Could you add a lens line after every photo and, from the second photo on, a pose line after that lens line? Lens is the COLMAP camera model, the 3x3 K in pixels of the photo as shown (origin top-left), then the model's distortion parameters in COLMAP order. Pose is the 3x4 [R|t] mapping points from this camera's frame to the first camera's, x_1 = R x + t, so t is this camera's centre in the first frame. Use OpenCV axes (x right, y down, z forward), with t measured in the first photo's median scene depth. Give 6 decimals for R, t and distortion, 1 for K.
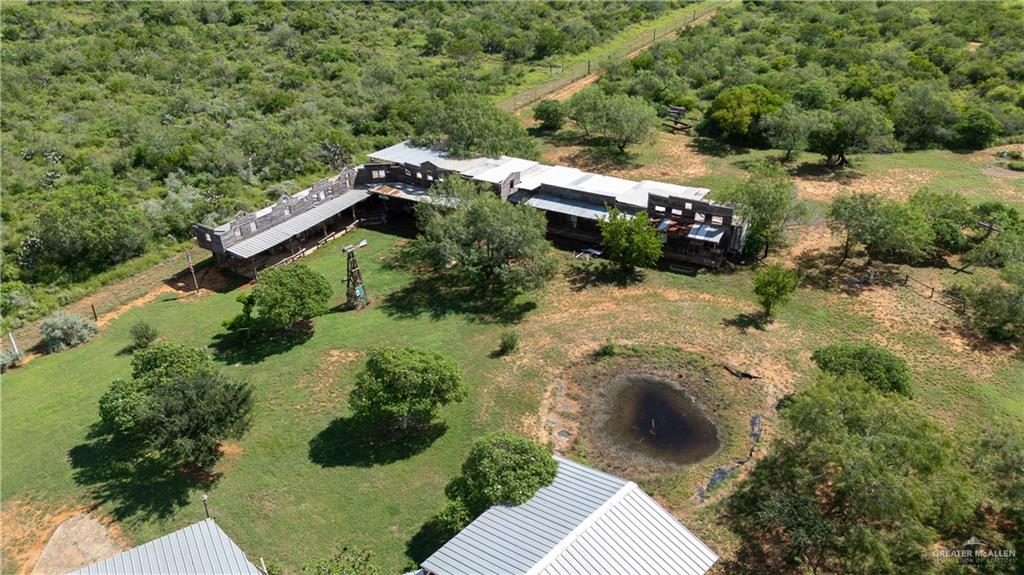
lens RADIAL K [[705.5, 0, 504.9], [0, 705.5, 288.7], [0, 0, 1]] dist [0.059478, -0.005482]
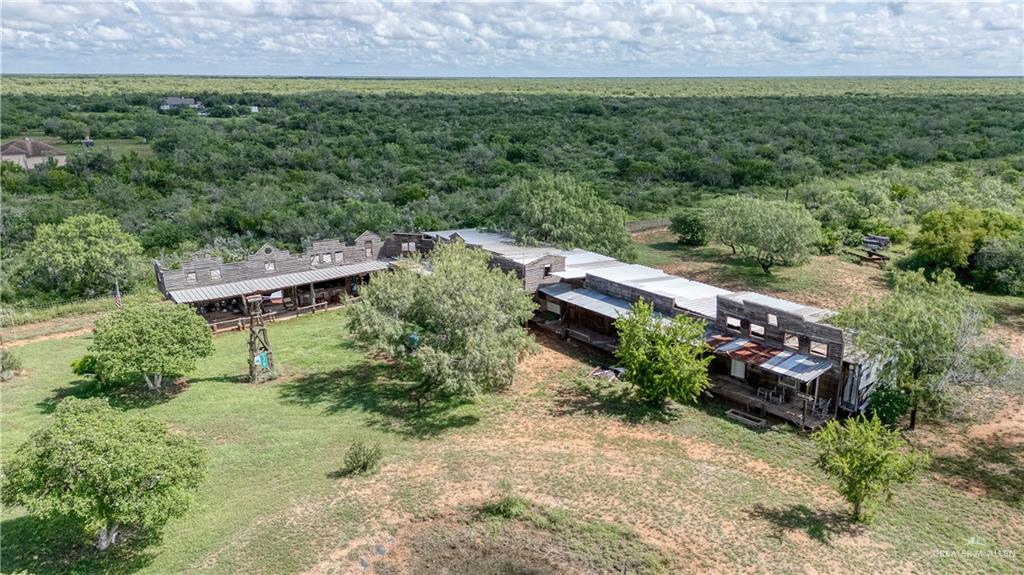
lens RADIAL K [[705.5, 0, 518.3], [0, 705.5, 289.3], [0, 0, 1]] dist [0.059478, -0.005482]
pose [[0.927656, 0.117907, -0.354334, 0.270465], [-0.195668, 0.961637, -0.192273, 0.021517], [0.318070, 0.247695, 0.915139, 0.350471]]
